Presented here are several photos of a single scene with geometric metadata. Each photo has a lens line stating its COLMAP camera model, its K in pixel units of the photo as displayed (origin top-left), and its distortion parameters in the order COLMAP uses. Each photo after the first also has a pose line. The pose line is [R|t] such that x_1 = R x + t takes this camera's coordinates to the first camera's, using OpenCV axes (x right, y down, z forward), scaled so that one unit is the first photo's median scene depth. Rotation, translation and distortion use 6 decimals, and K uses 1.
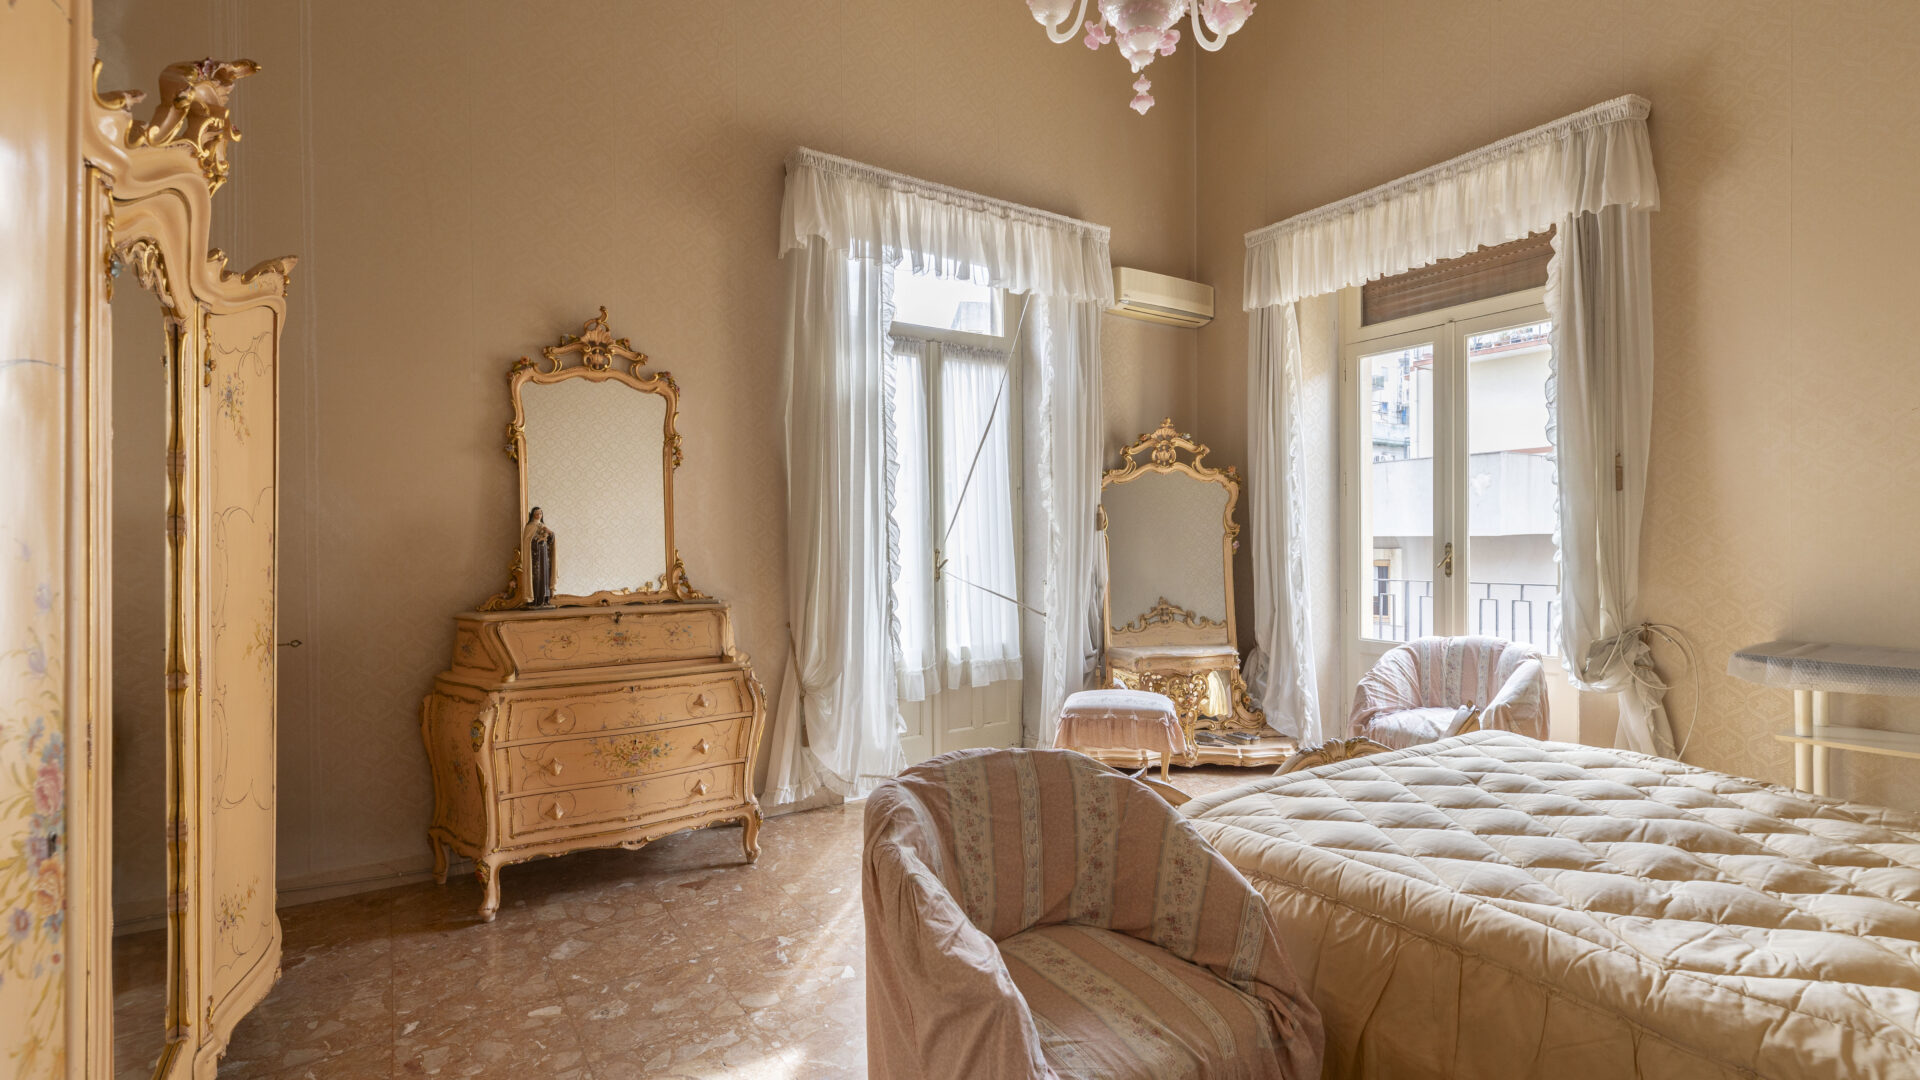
lens RADIAL K [[846.9, 0, 956.4], [0, 846.9, 541.7], [0, 0, 1]] dist [0.000086, 0.000461]
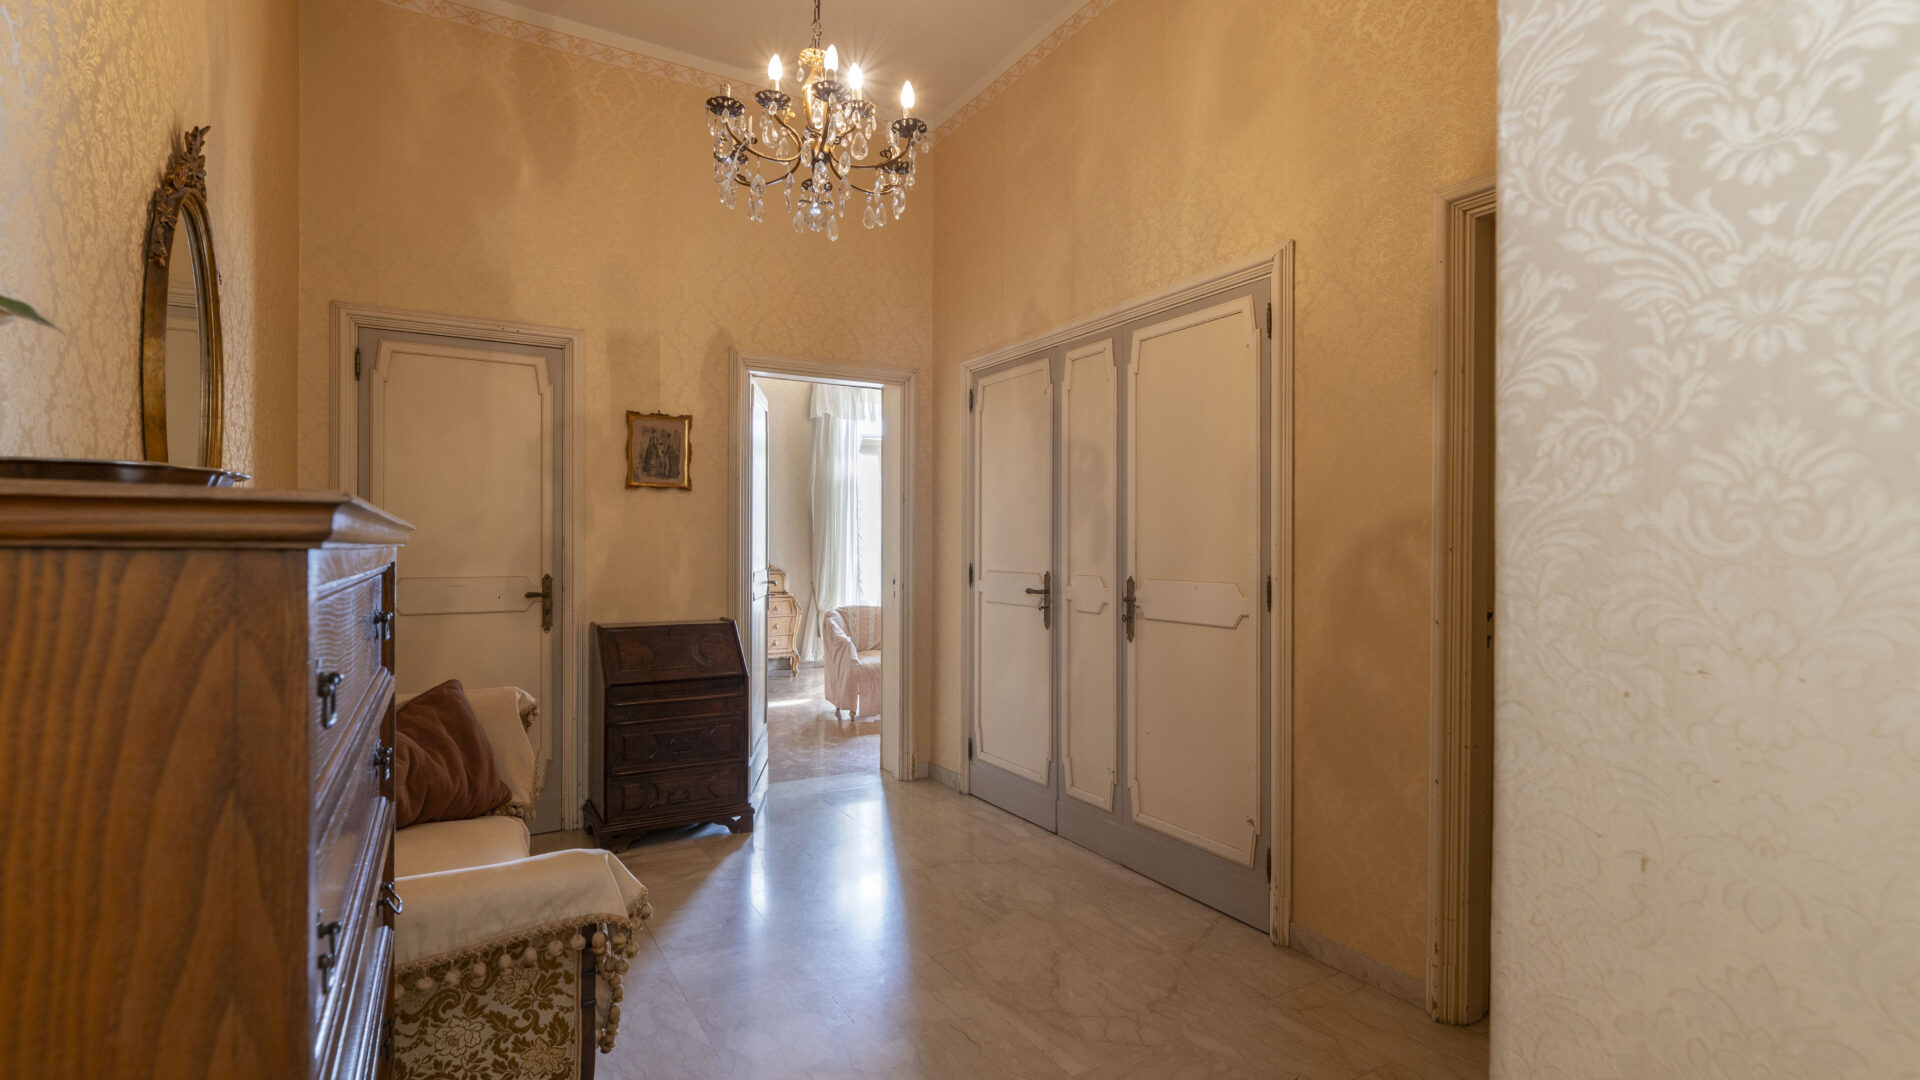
lens RADIAL K [[846.9, 0, 961.4], [0, 846.9, 542.9], [0, 0, 1]] dist [0.000086, 0.000461]
pose [[0.999057, 0.011534, -0.041866, 0.326549], [-0.011448, 0.999932, 0.002305, -0.018264], [0.041889, -0.001824, 0.999121, -1.383158]]
